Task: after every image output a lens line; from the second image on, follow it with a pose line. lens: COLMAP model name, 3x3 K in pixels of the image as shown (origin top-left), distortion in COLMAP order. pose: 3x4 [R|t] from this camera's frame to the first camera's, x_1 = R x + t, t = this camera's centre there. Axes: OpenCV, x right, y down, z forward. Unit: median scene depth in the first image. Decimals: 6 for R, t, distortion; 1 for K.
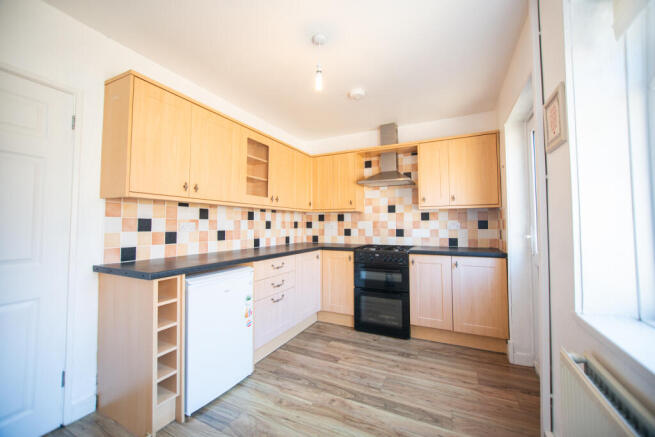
lens RADIAL K [[265.2, 0, 325.2], [0, 265.2, 215.2], [0, 0, 1]] dist [-0.000238, -0.000038]
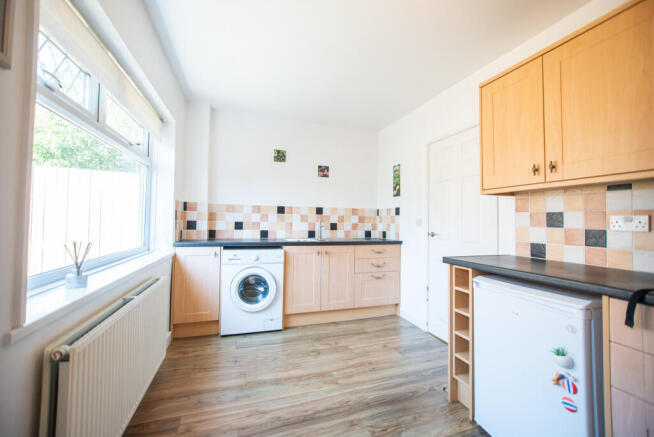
lens RADIAL K [[264.8, 0, 324.6], [0, 264.8, 218.9], [0, 0, 1]] dist [-0.000238, -0.000038]
pose [[-0.713192, -0.012316, -0.700861, 0.446426], [0.015769, 0.999311, -0.033607, 0.050348], [0.700792, -0.035020, -0.712506, 1.084560]]
